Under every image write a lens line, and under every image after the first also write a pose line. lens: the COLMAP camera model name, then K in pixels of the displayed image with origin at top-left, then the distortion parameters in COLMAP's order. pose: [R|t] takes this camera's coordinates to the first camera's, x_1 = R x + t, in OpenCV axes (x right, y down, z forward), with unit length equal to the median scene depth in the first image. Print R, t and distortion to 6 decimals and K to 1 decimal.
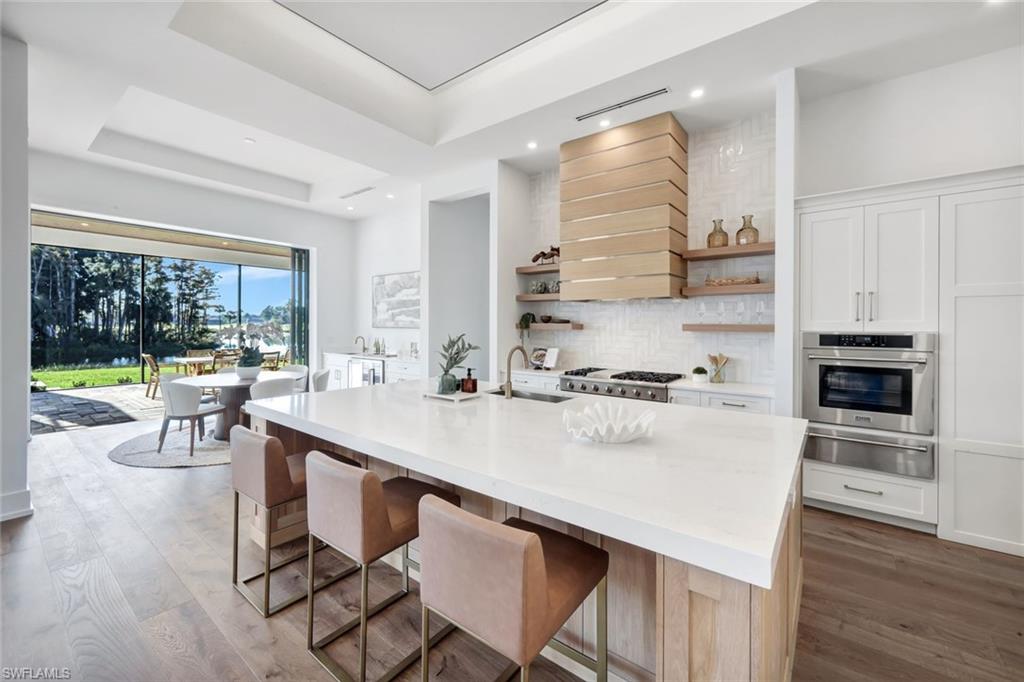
lens RADIAL K [[414.1, 0, 509.9], [0, 414.1, 324.8], [0, 0, 1]] dist [-0.000392, -0.000007]
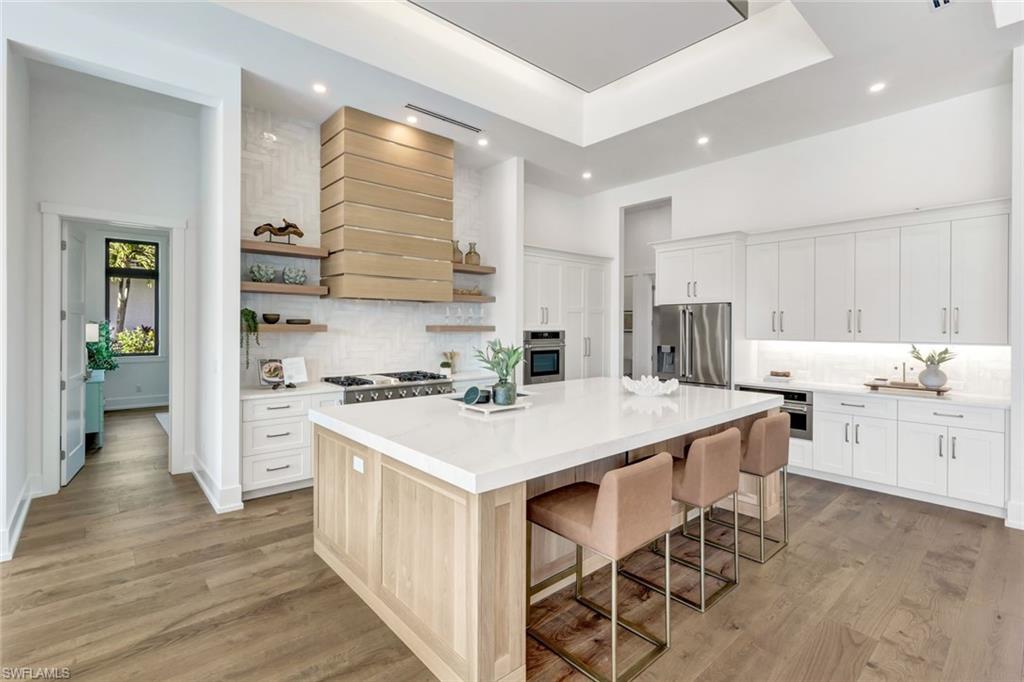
lens RADIAL K [[471.8, 0, 514.5], [0, 471.8, 326.2], [0, 0, 1]] dist [-0.002091, -0.000177]
pose [[0.188398, -0.002982, 0.982088, -0.744712], [-0.001040, 0.999994, 0.003236, -0.003867], [-0.982092, -0.001631, 0.188394, 0.503902]]
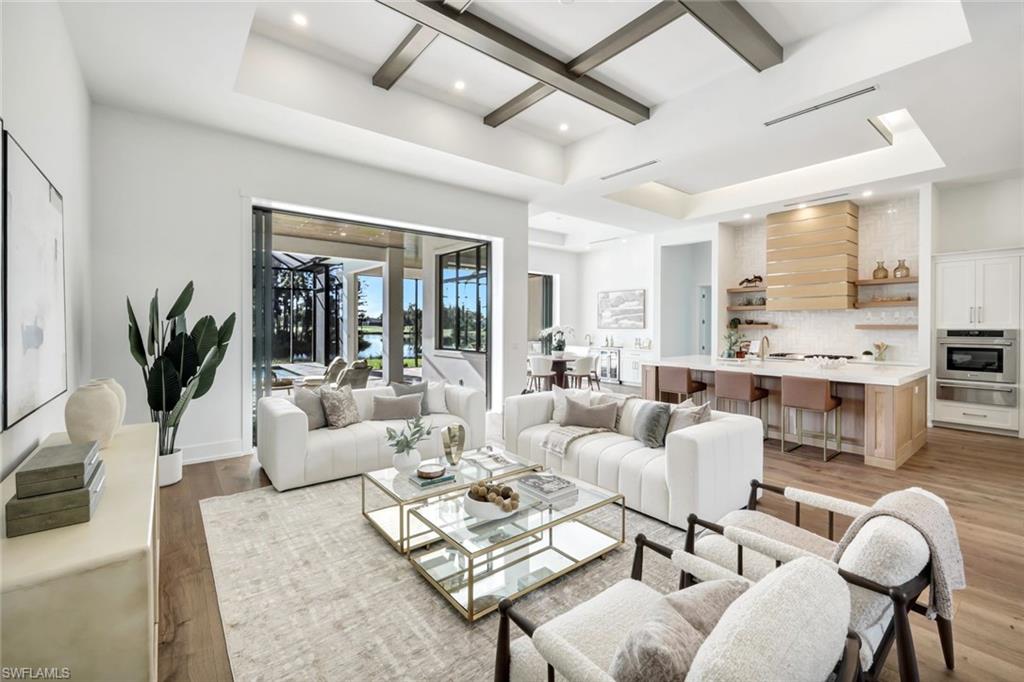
lens RADIAL K [[427.2, 0, 511.5], [0, 427.2, 330.3], [0, 0, 1]] dist [-0.001143, -0.000285]
pose [[0.971592, -0.000822, -0.236663, -0.464580], [0.002672, 0.999968, 0.007496, 0.003086], [0.236649, -0.007915, 0.971563, -0.887612]]
